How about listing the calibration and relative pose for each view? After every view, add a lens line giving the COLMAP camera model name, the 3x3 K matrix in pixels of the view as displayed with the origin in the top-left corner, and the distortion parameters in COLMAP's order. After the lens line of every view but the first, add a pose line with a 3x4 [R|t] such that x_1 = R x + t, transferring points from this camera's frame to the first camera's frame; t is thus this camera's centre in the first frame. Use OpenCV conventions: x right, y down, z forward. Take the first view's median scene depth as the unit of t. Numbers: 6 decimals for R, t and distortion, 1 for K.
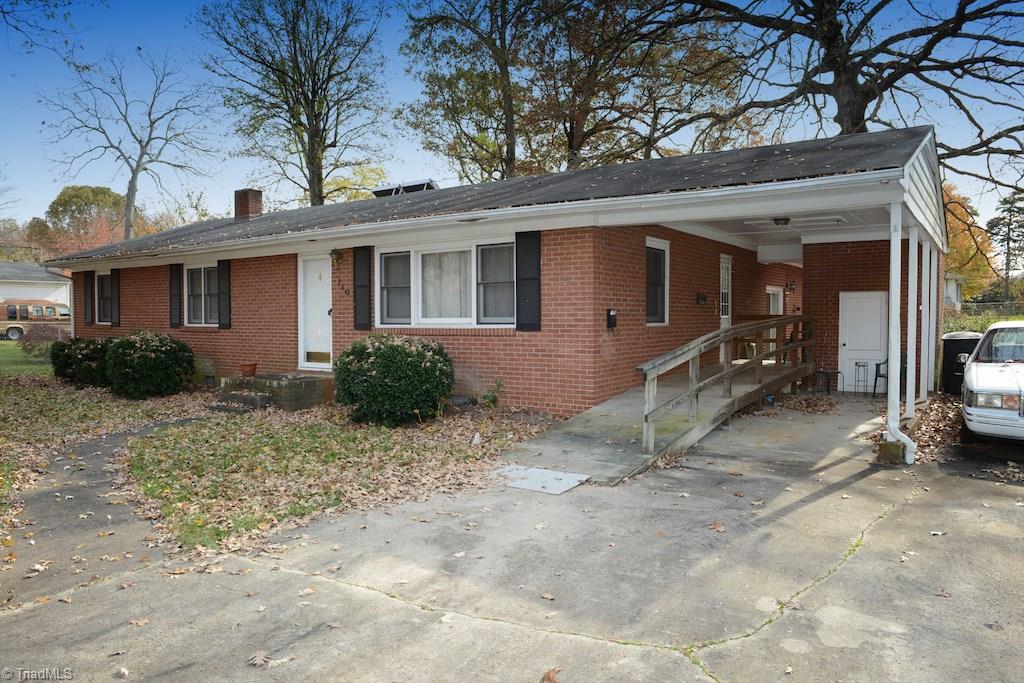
lens RADIAL K [[707.9, 0, 512.0], [0, 707.9, 341.5], [0, 0, 1]] dist [-0.002382, -0.000942]
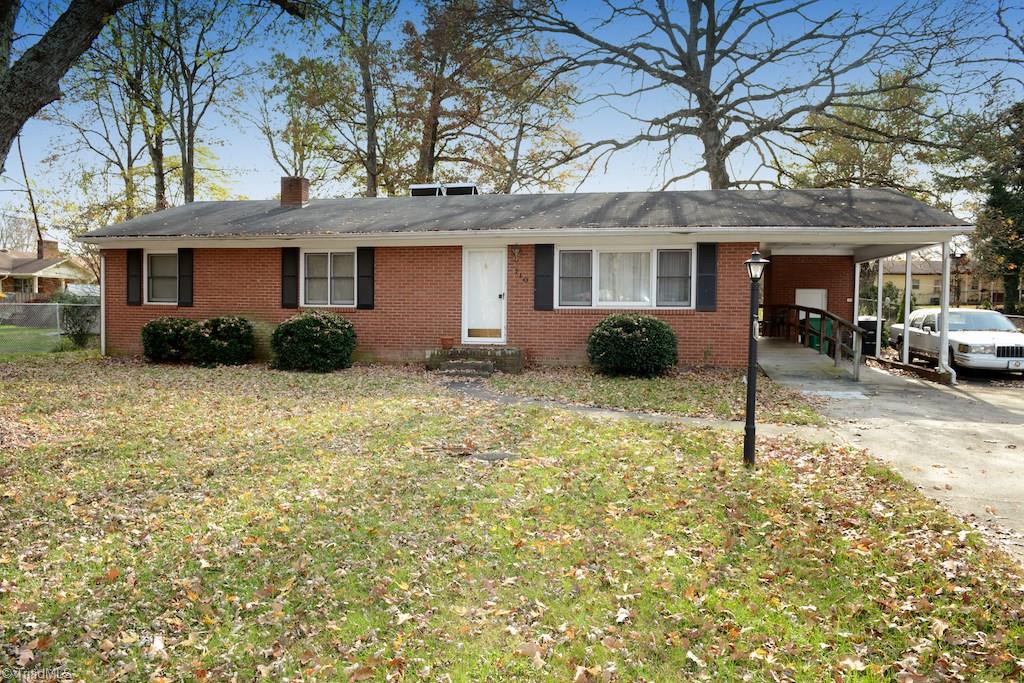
lens RADIAL K [[685.4, 0, 512.0], [0, 685.4, 341.5], [0, 0, 1]] dist [-0.073283, -0.000147]
pose [[0.925624, -0.014064, 0.378184, -0.699859], [0.003426, 0.999580, 0.028788, 0.003980], [-0.378430, -0.025351, 0.925283, -0.106628]]
